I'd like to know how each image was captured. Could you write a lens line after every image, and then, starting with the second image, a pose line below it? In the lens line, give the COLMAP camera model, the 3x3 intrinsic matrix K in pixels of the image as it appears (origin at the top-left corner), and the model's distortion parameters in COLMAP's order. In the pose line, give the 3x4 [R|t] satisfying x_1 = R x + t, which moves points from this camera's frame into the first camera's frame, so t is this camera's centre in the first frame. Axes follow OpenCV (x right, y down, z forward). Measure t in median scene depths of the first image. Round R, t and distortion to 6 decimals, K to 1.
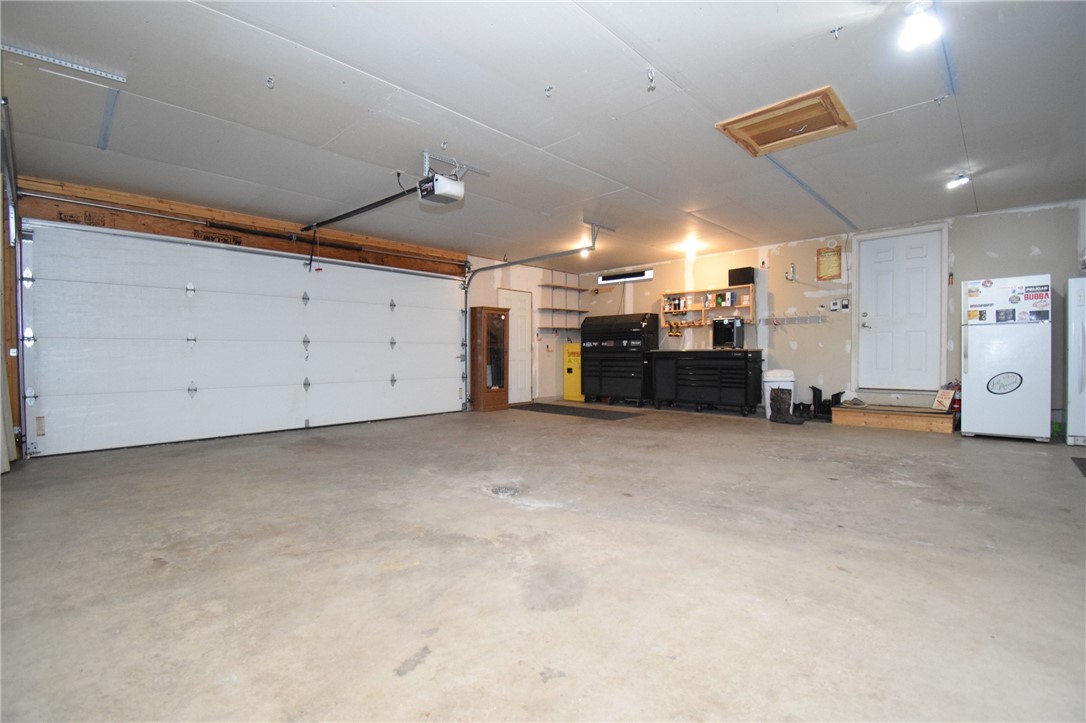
lens RADIAL K [[480.2, 0, 548.0], [0, 480.2, 365.0], [0, 0, 1]] dist [0.022054, -0.027333]
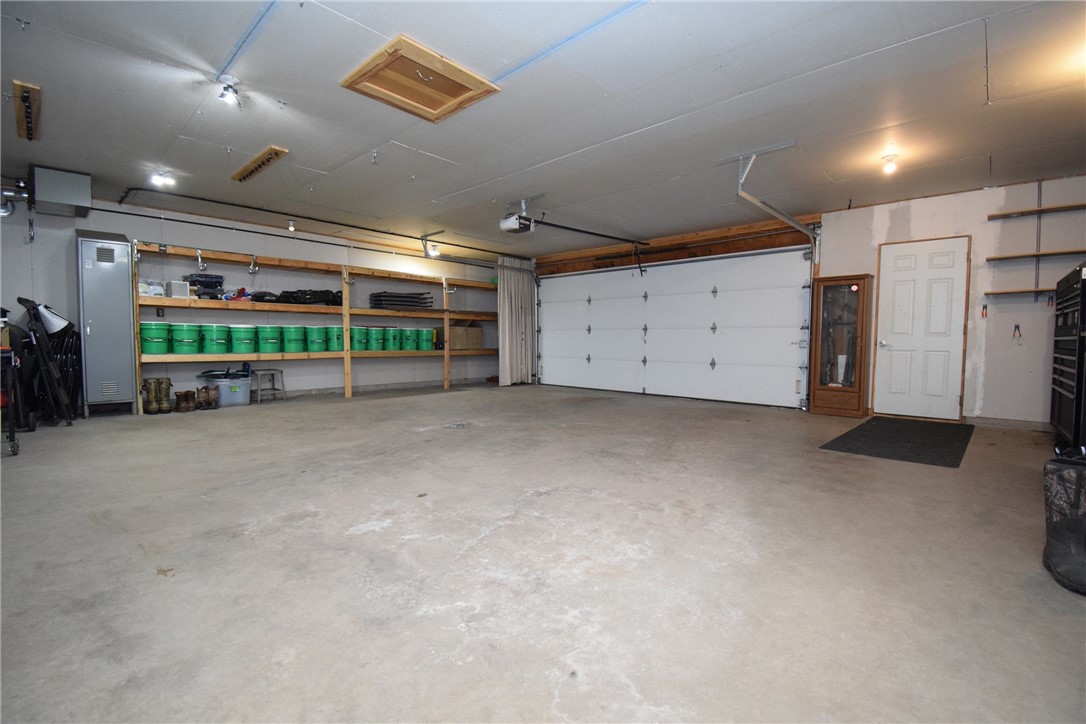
lens RADIAL K [[480.2, 0, 548.0], [0, 480.2, 365.5], [0, 0, 1]] dist [0.022054, -0.027333]
pose [[0.010779, 0.058652, -0.998220, 0.664729], [-0.028480, 0.997891, 0.058325, -0.014129], [0.999536, 0.027801, 0.012427, 0.576418]]
